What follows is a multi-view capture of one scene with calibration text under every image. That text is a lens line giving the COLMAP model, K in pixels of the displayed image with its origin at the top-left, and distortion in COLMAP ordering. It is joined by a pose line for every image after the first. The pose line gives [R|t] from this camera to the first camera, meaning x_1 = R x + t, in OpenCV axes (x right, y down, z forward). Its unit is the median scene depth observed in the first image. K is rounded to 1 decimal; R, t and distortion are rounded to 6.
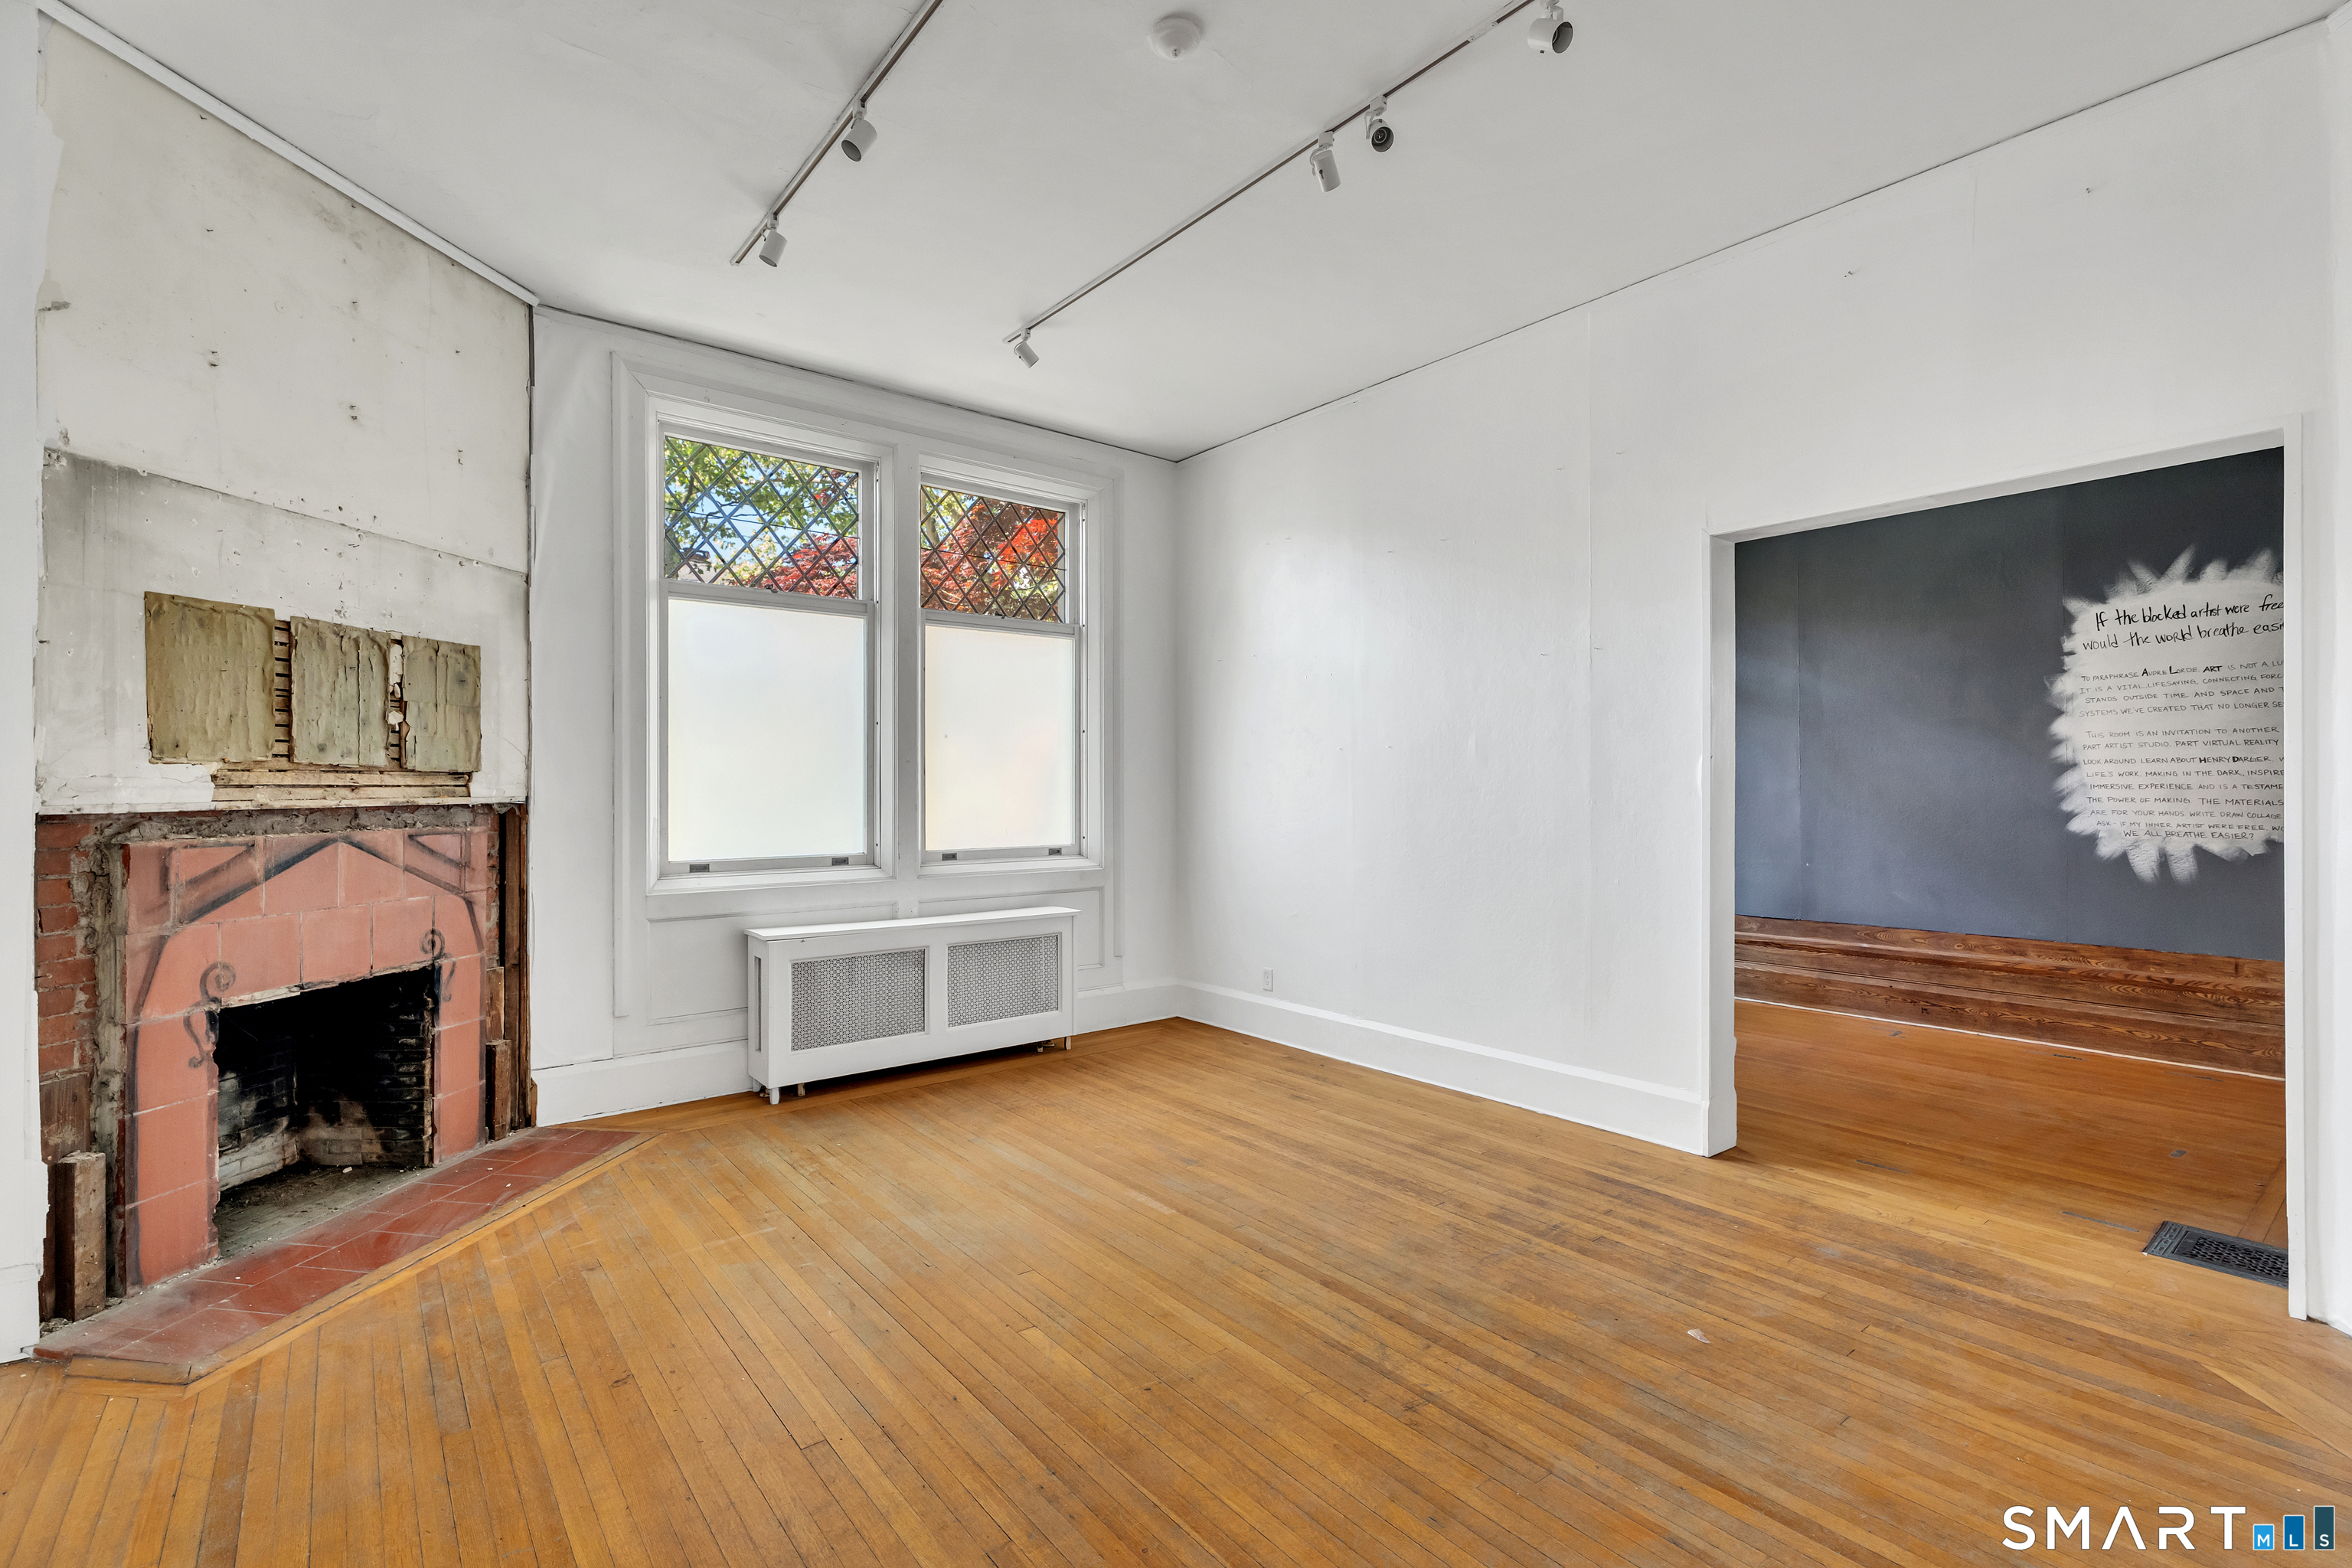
lens RADIAL K [[1049.2, 0, 1173.1], [0, 1049.2, 785.9], [0, 0, 1]] dist [-0.000166, -0.000971]
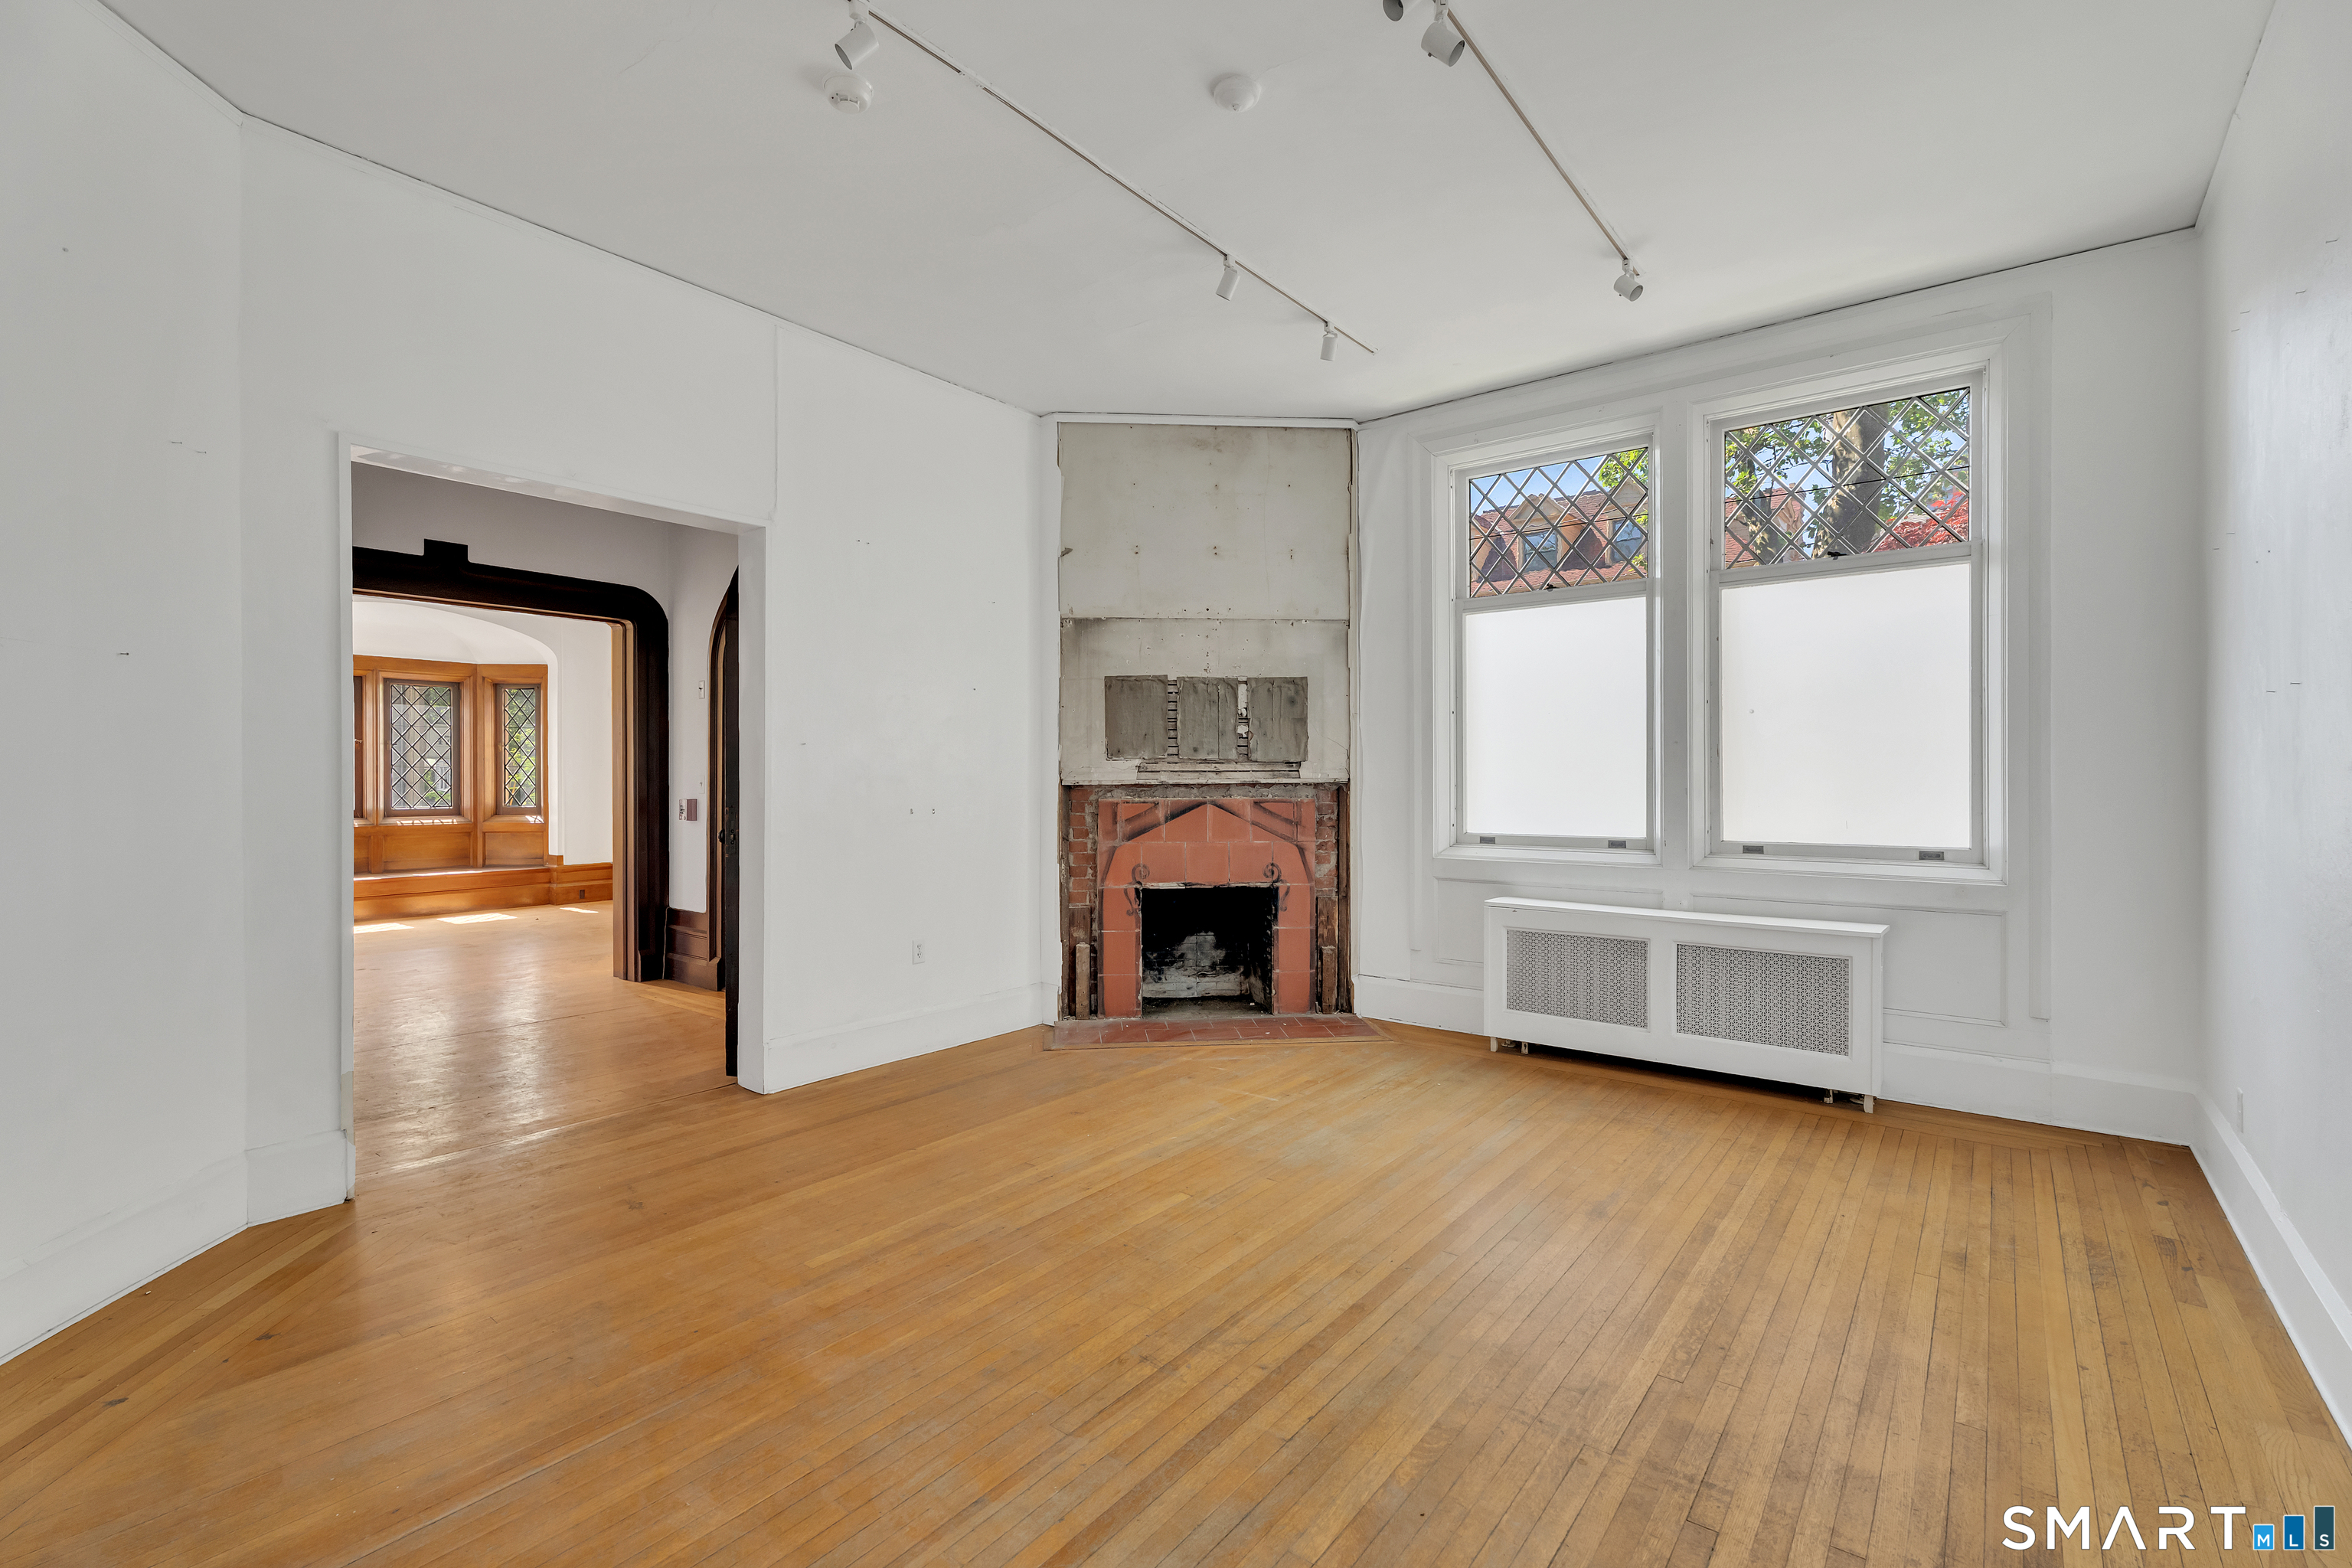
lens RADIAL K [[1049.2, 0, 1158.6], [0, 1049.2, 777.8], [0, 0, 1]] dist [-0.000166, -0.000971]
pose [[0.225934, 0.002834, -0.974138, 0.816708], [0.004830, 0.999980, 0.004030, 0.003254], [0.974131, -0.005616, 0.225916, 0.506749]]
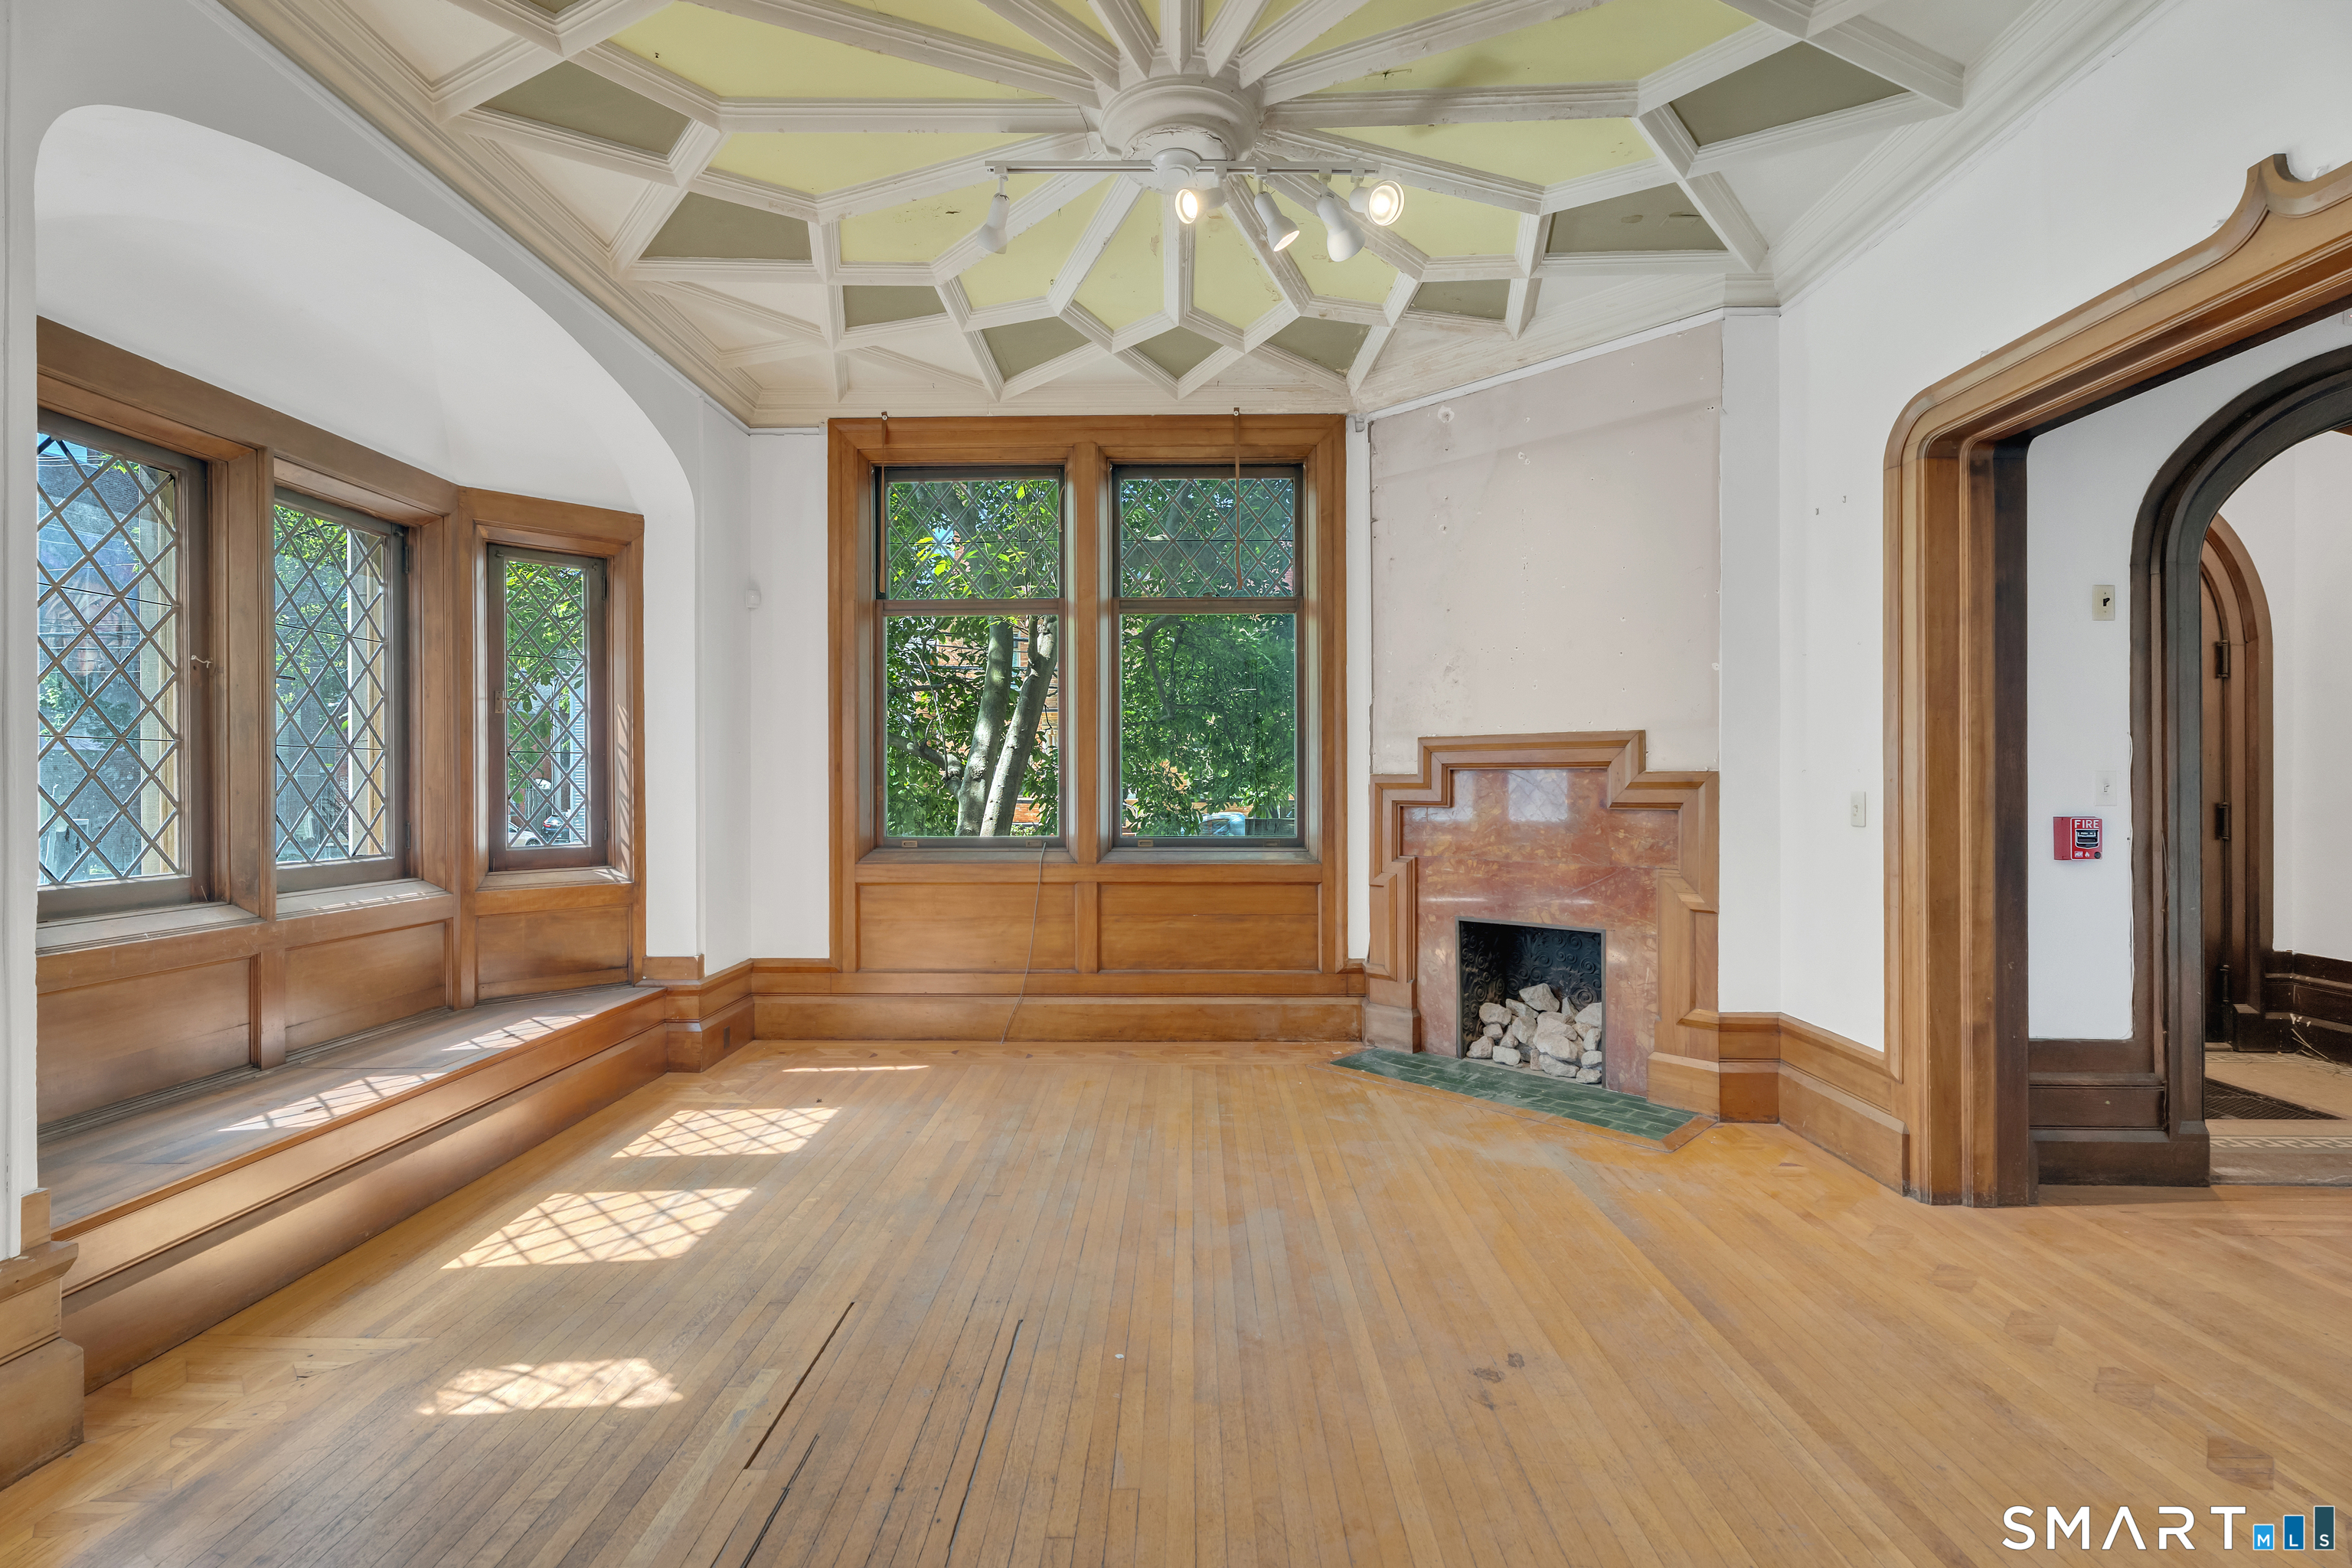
lens RADIAL K [[1049.2, 0, 1171.2], [0, 1049.2, 776.9], [0, 0, 1]] dist [-0.000166, -0.000971]
pose [[0.784853, 0.002238, -0.619678, -1.260421], [0.000852, 0.999989, 0.004690, 0.000087], [0.619681, -0.004209, 0.784842, -1.194161]]
